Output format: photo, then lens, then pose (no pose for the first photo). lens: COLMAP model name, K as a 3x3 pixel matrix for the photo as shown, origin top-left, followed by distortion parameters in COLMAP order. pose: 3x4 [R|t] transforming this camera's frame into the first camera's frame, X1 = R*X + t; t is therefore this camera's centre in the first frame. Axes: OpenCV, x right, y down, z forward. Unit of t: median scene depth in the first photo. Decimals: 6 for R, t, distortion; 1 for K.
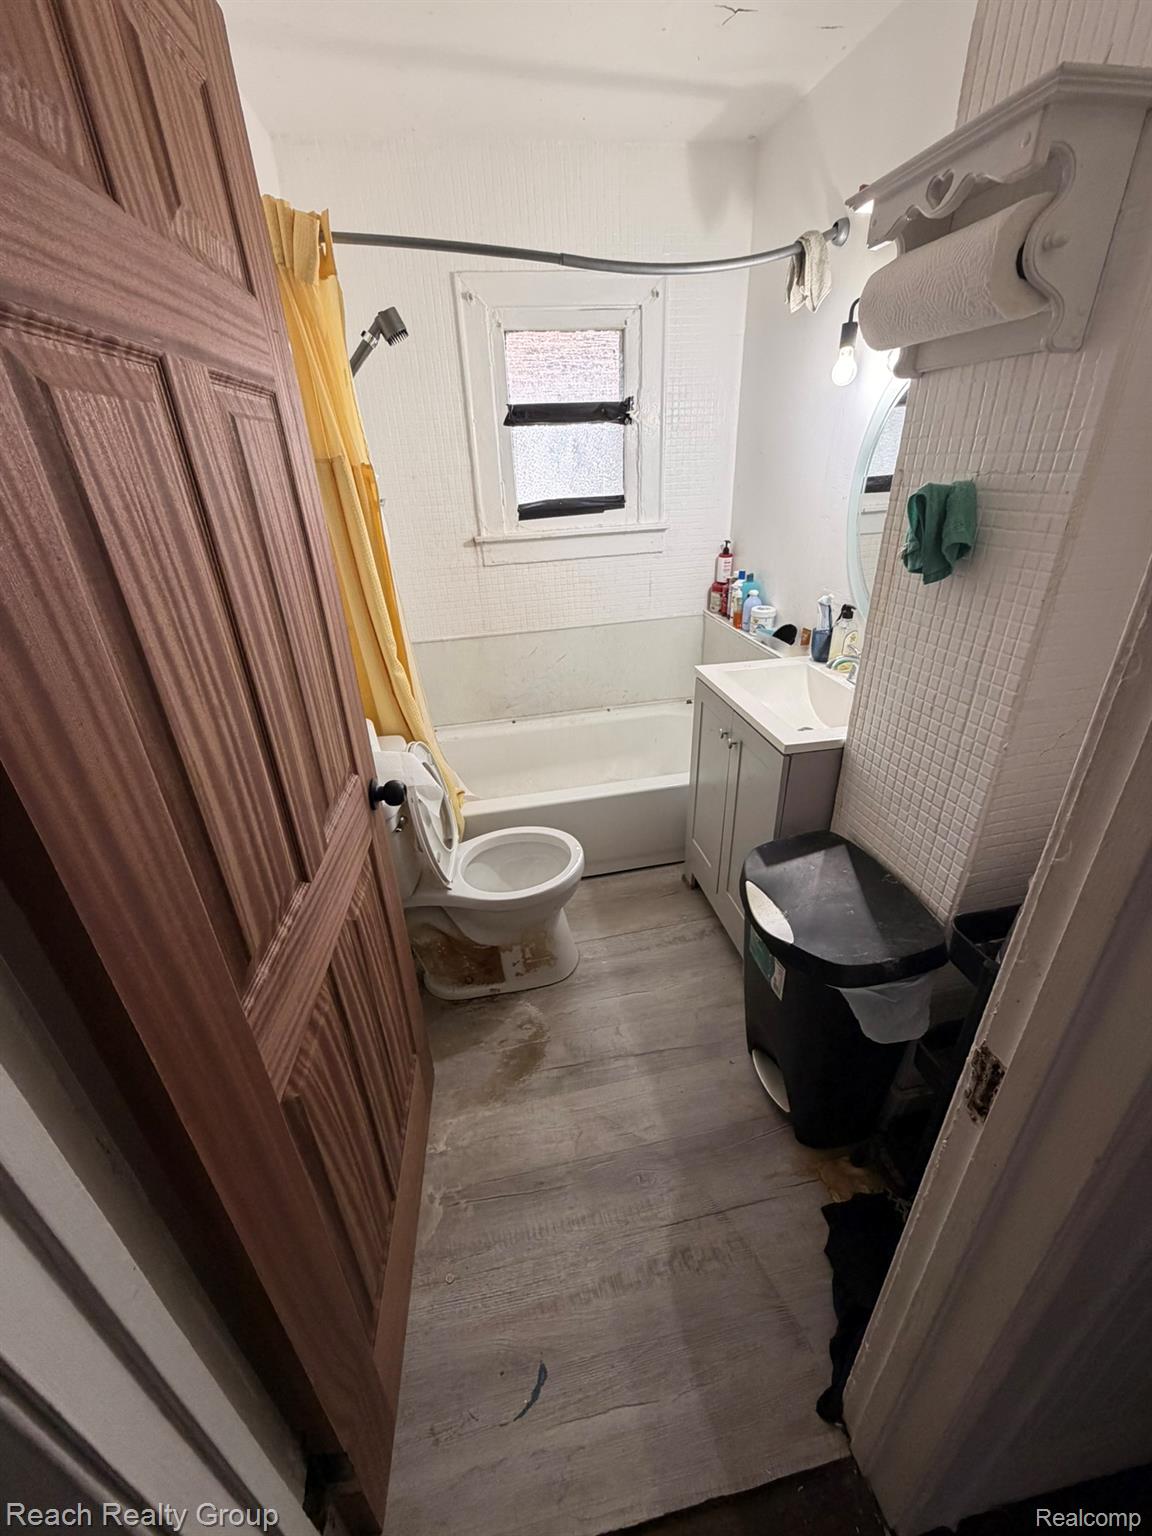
lens RADIAL K [[614.7, 0, 574.4], [0, 614.7, 766.6], [0, 0, 1]] dist [0.002750, -0.000182]
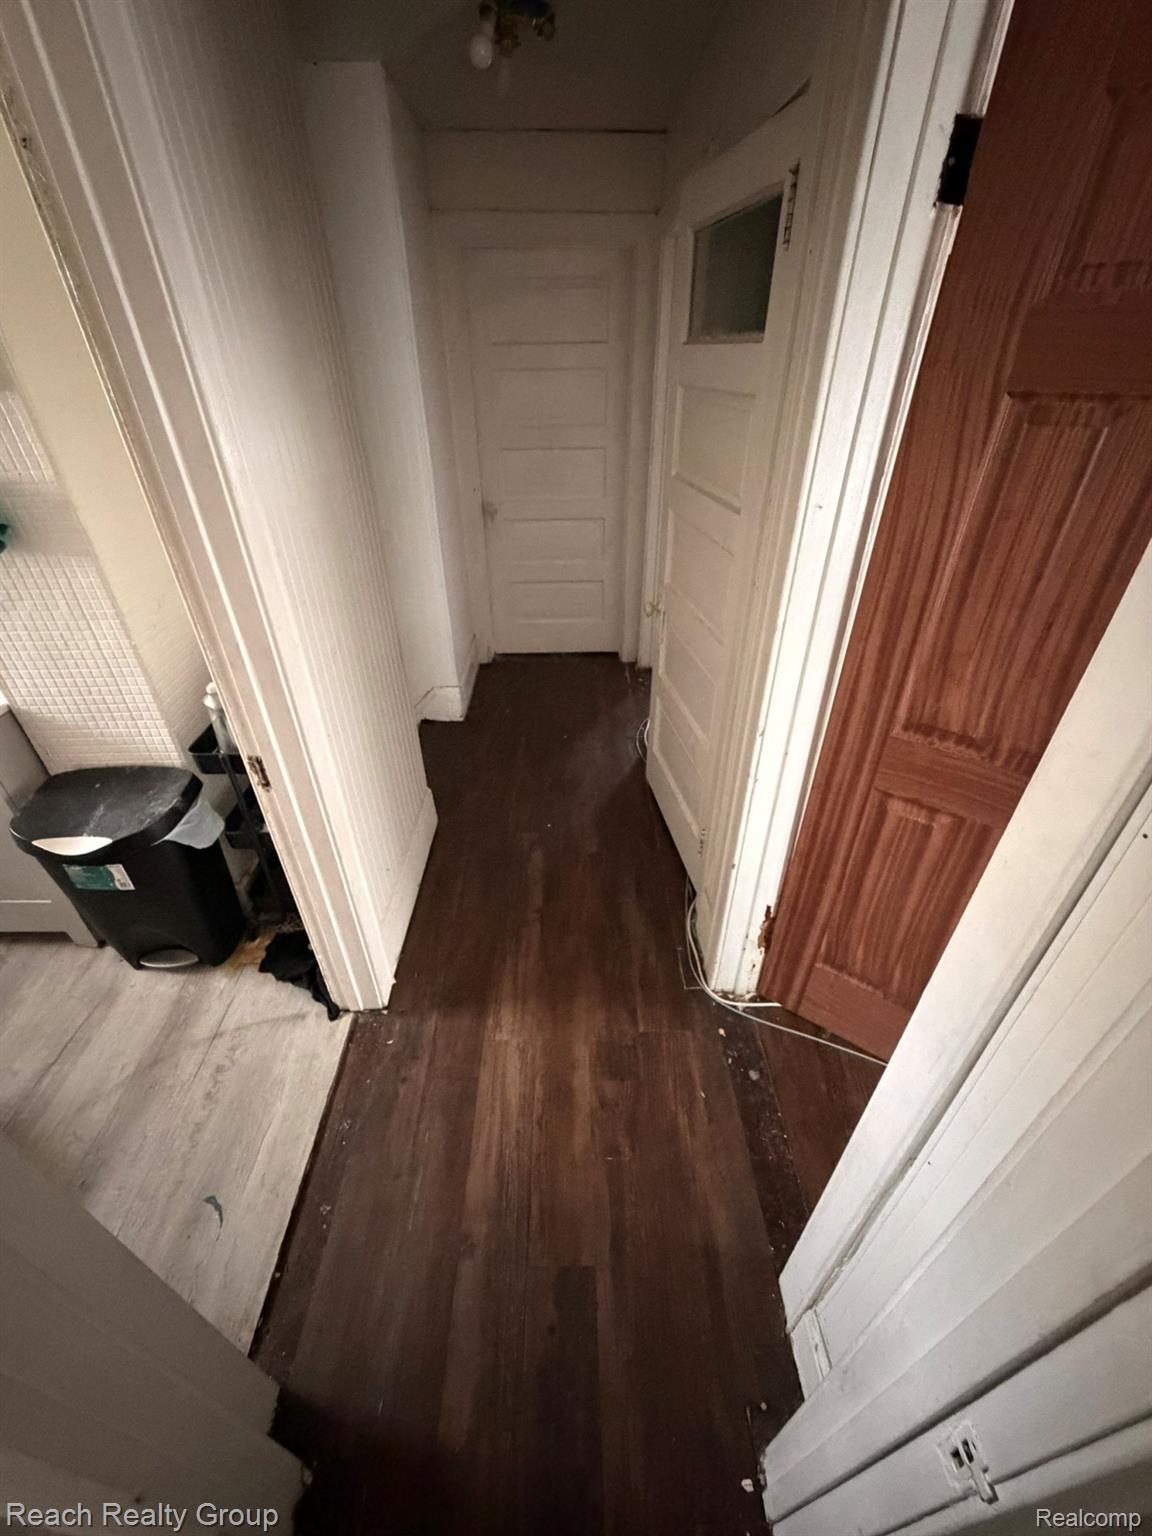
lens RADIAL K [[614.7, 0, 575.0], [0, 614.7, 768.1], [0, 0, 1]] dist [0.002750, -0.000182]
pose [[0.173613, -0.526797, 0.832072, -0.512041], [0.442342, 0.796591, 0.412038, 0.063032], [-0.879882, 0.296525, 0.371324, -0.423636]]
